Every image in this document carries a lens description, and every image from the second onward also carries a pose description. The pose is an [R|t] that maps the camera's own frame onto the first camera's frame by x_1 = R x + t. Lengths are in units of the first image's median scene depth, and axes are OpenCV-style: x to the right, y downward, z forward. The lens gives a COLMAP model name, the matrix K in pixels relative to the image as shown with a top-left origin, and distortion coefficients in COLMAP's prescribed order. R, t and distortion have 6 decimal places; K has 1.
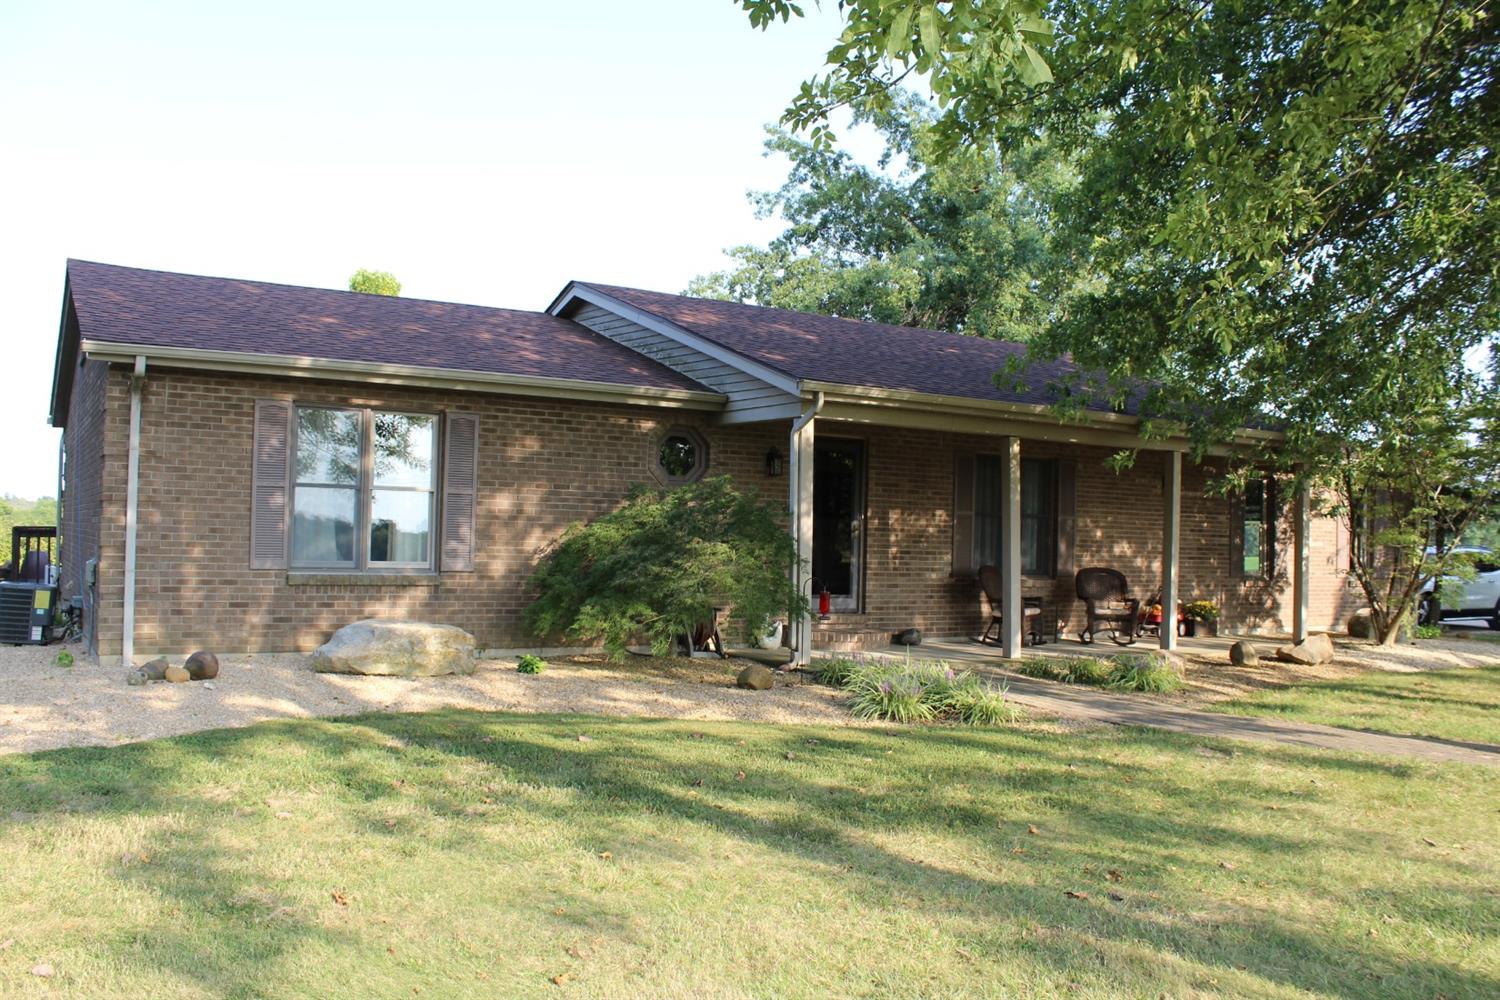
lens RADIAL K [[1259.9, 0, 726.0], [0, 1259.9, 497.2], [0, 0, 1]] dist [-0.178278, 0.159346]
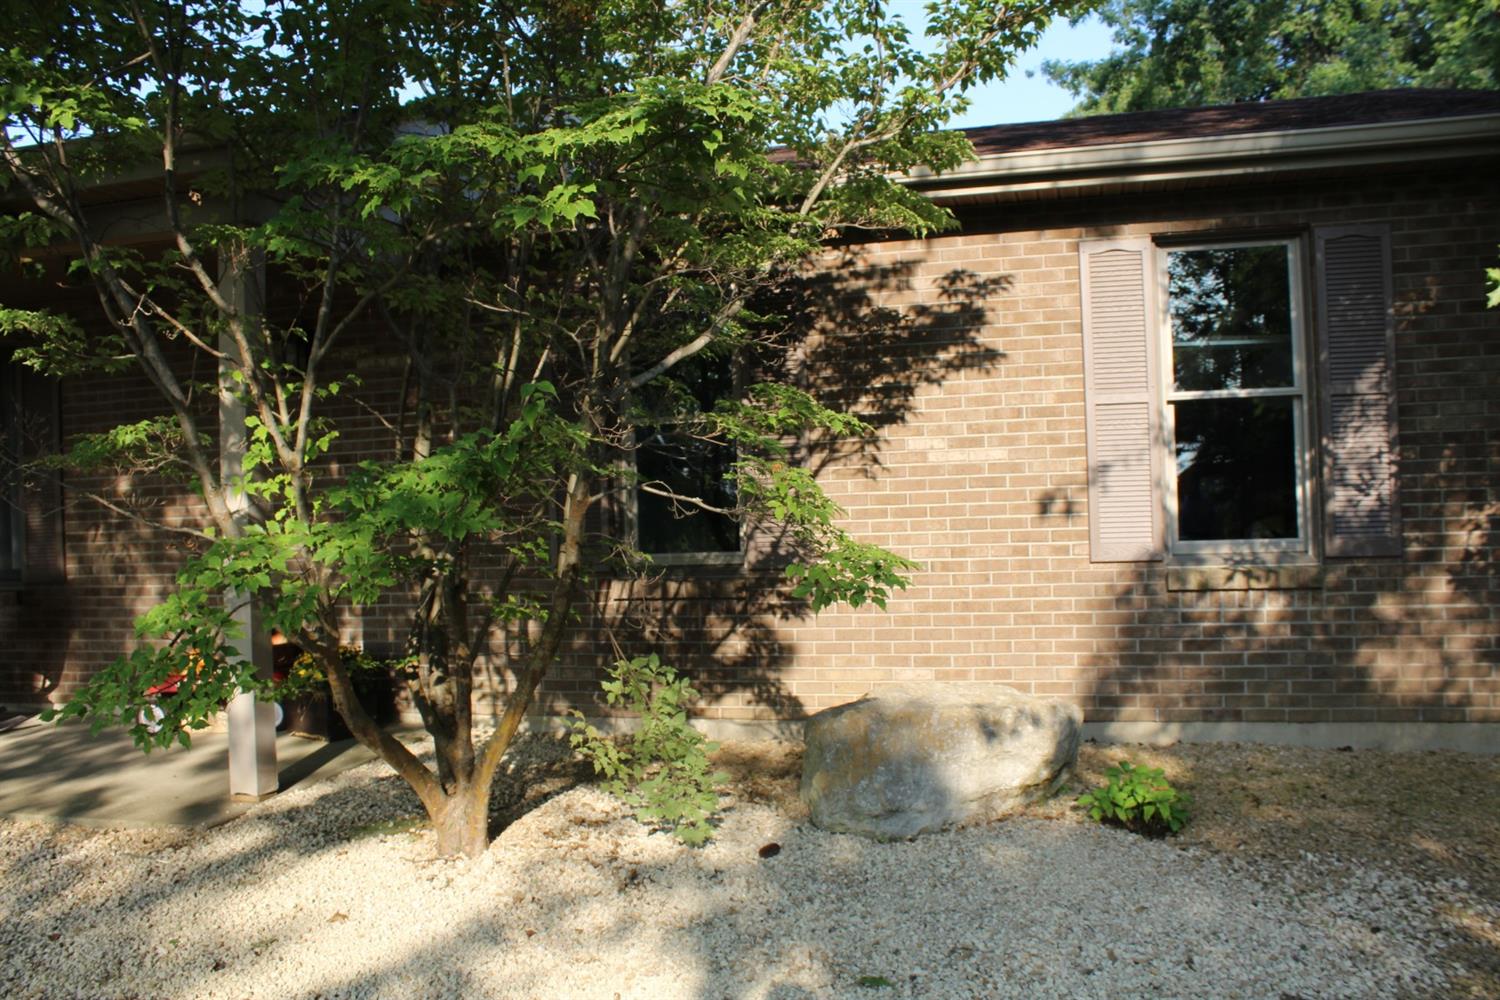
lens RADIAL K [[1250.8, 0, 735.9], [0, 1250.8, 507.0], [0, 0, 1]] dist [-0.166961, 0.150475]
pose [[0.705549, -0.055155, -0.706512, 1.025760], [0.077055, 0.997026, -0.000885, 0.073119], [0.704460, -0.053815, 0.707701, 1.131312]]
